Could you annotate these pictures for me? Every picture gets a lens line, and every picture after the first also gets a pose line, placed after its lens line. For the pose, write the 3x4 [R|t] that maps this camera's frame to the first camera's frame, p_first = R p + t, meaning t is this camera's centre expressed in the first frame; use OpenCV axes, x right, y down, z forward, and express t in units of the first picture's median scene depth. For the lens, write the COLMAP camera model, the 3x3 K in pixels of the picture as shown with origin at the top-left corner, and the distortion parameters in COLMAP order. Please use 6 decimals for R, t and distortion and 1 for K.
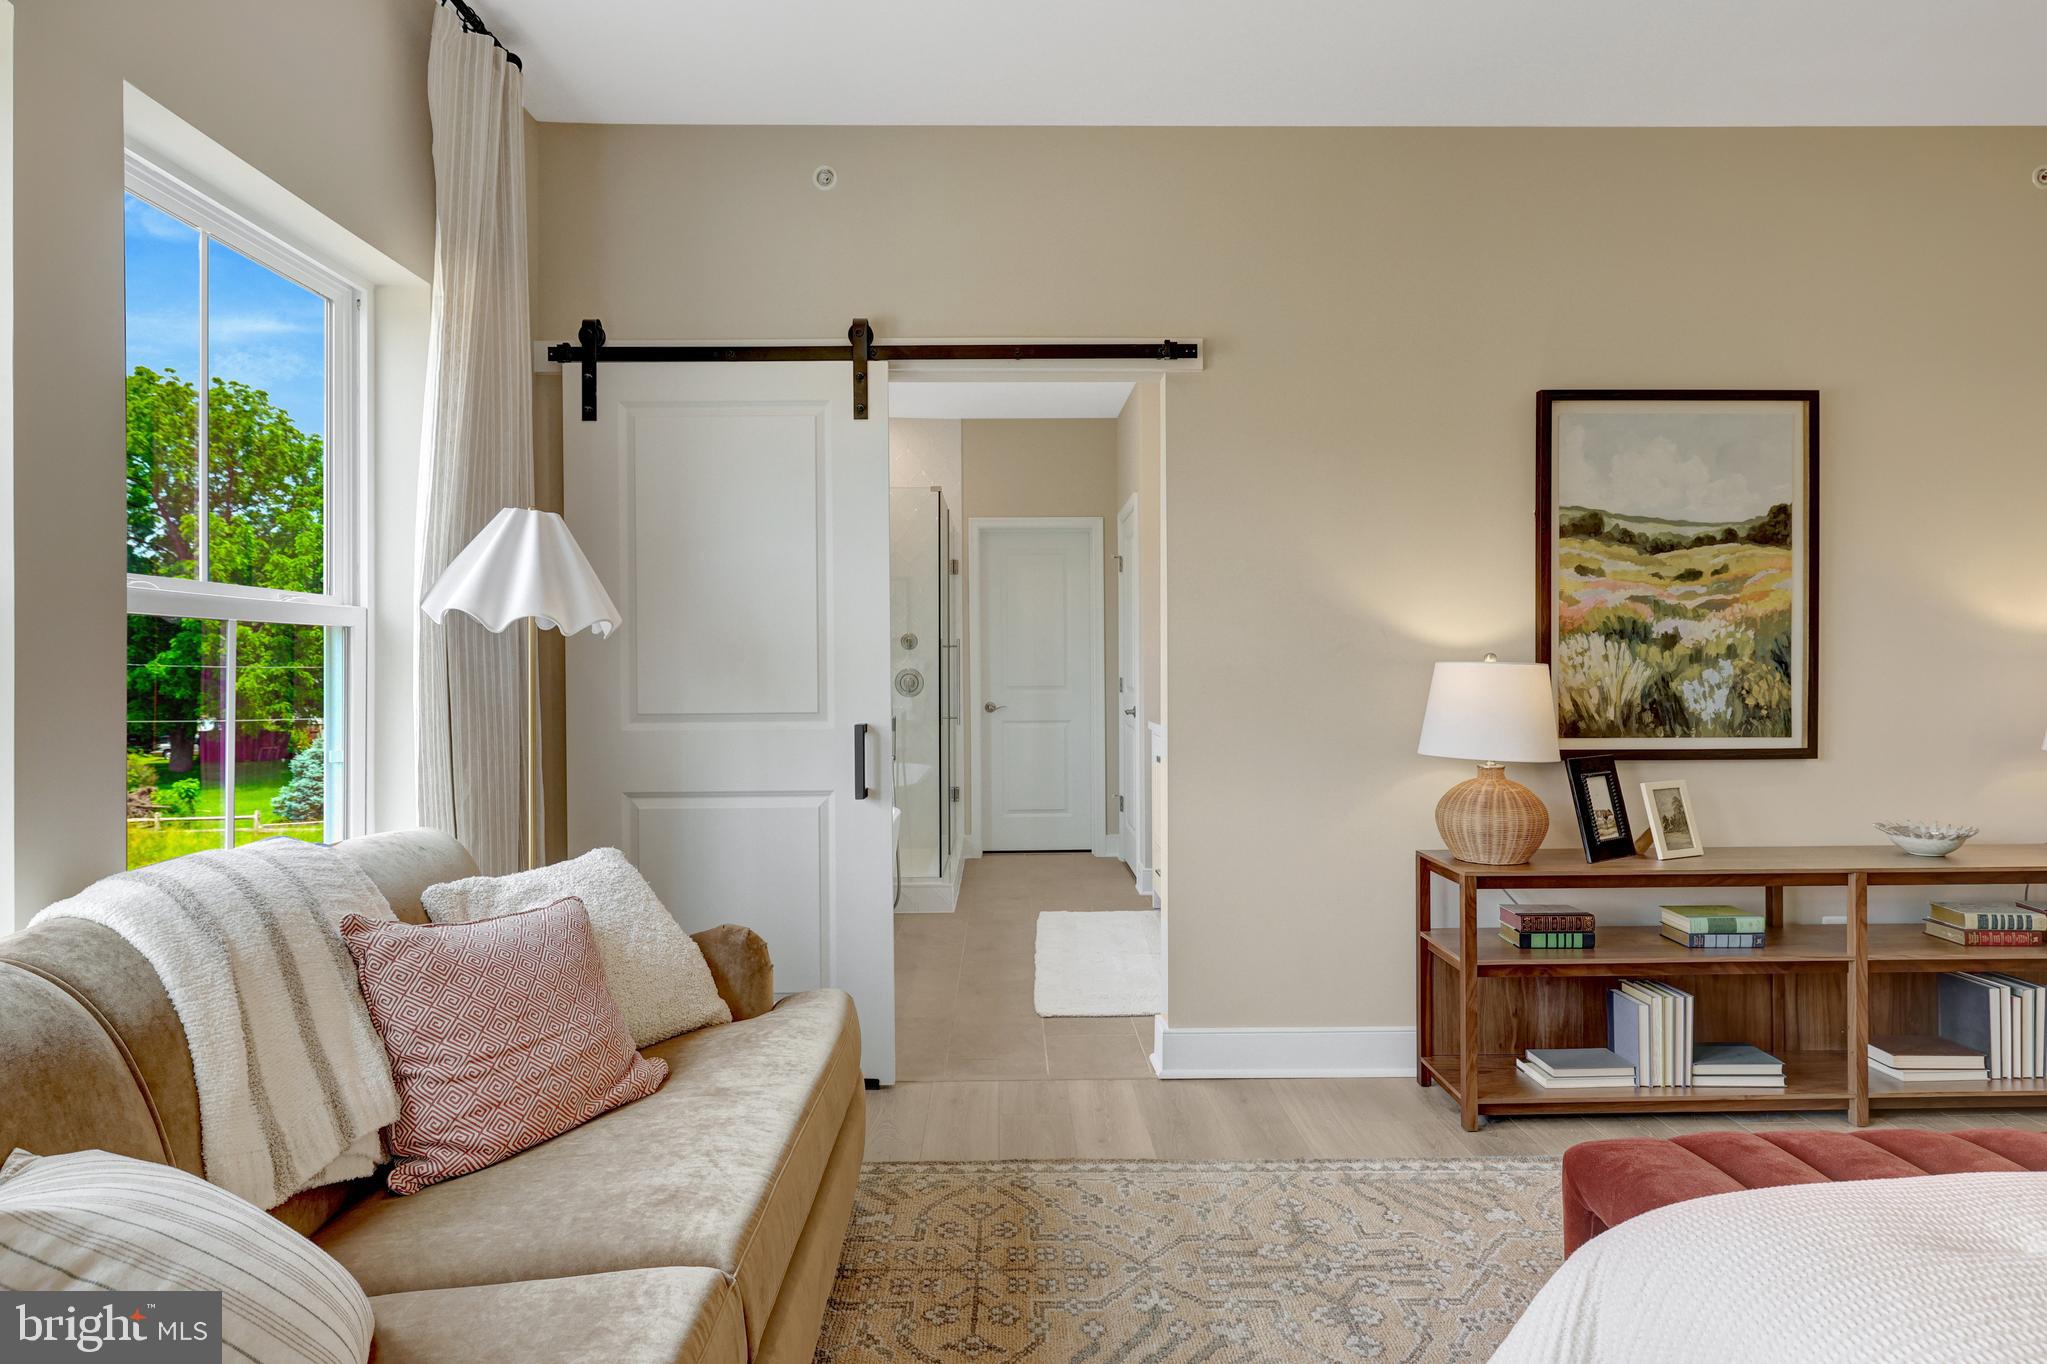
lens RADIAL K [[1091.8, 0, 1023.0], [0, 1091.8, 665.7], [0, 0, 1]] dist [-0.003343, -0.000258]
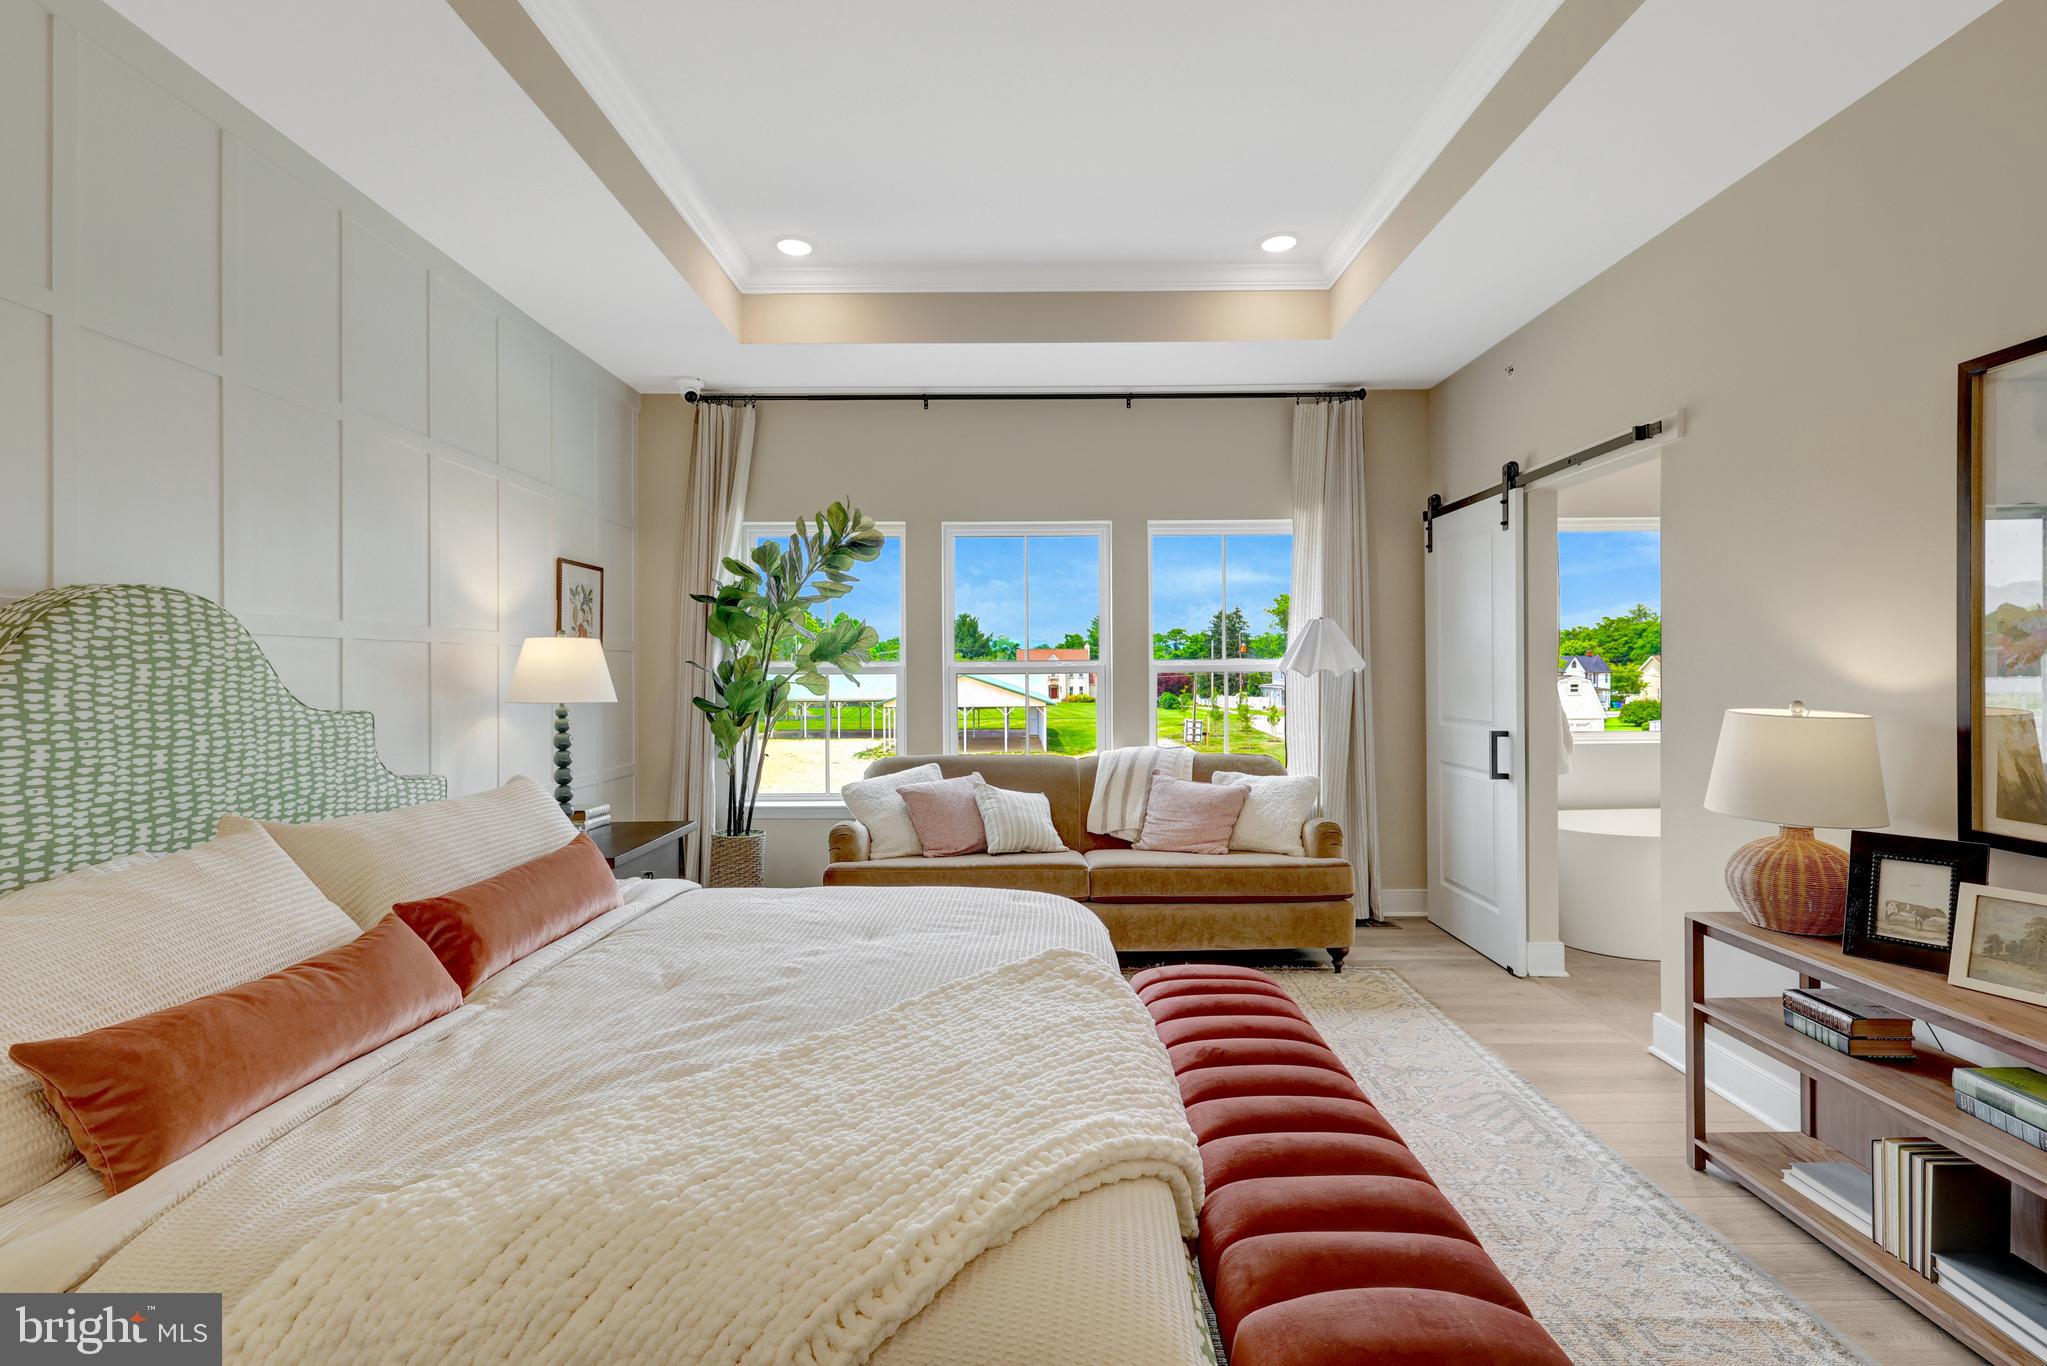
lens RADIAL K [[979.0, 0, 1023.5], [0, 979.0, 677.5], [0, 0, 1]] dist [-0.000064, 0.000049]
pose [[-0.019664, 0.014845, -0.999696, 1.236399], [0.005559, 0.999876, 0.014738, -0.045849], [0.999791, -0.005268, -0.019744, 0.363481]]
